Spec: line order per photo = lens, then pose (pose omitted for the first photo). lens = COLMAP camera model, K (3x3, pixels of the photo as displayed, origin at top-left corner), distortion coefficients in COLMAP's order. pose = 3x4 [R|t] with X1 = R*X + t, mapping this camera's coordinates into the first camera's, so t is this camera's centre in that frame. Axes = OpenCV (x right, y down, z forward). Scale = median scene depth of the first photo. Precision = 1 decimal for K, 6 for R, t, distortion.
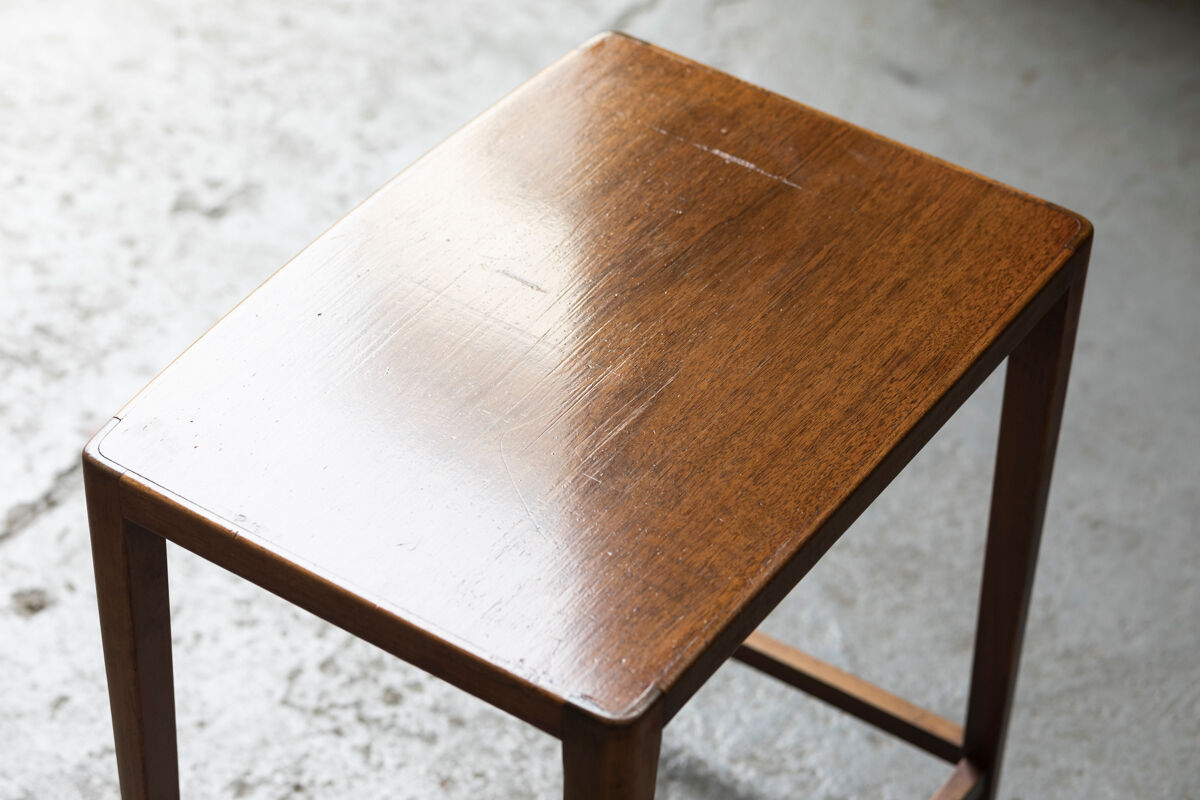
lens RADIAL K [[3007.5, 0, 600.7], [0, 3007.5, 396.1], [0, 0, 1]] dist [0.146731, 0.000000]
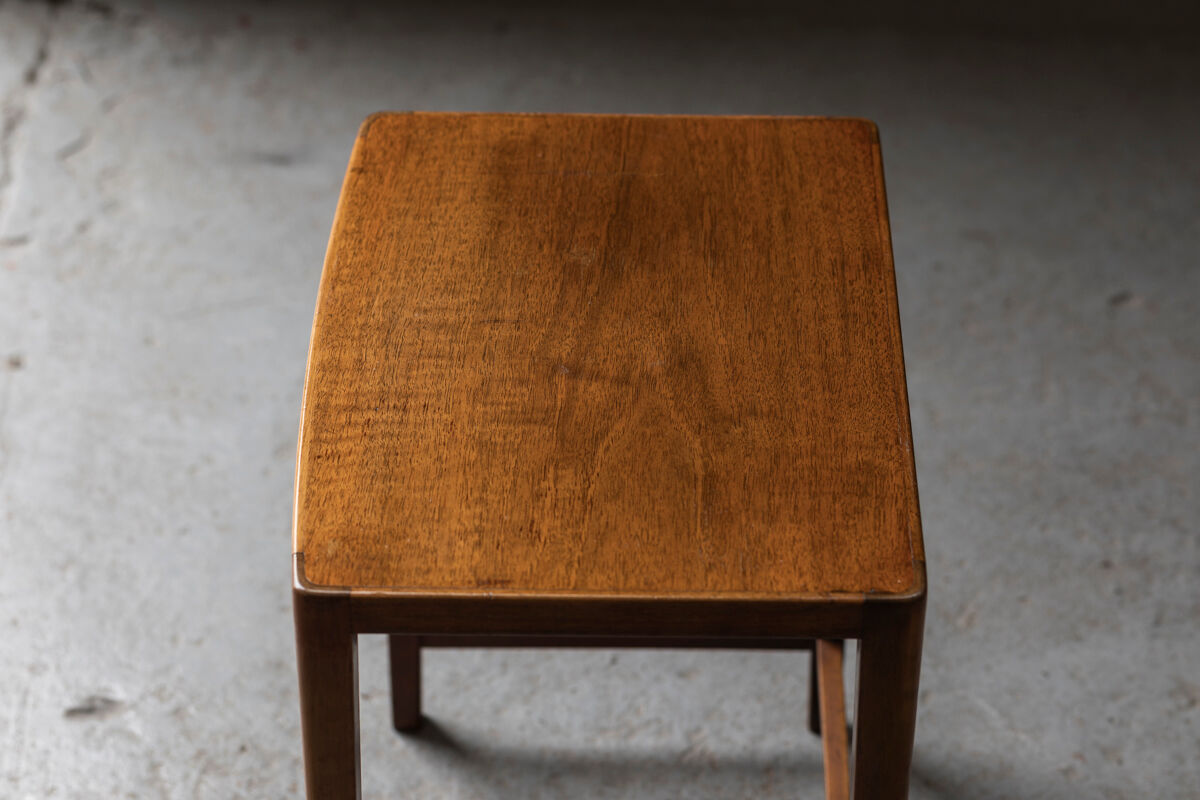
lens RADIAL K [[3007.5, 0, 593.3], [0, 3007.5, 404.9], [0, 0, 1]] dist [0.146731, 0.000000]
pose [[0.841305, -0.349609, 0.412286, -0.458355], [0.368405, 0.928969, 0.035983, -0.037963], [-0.395581, 0.121615, 0.910344, 0.000175]]
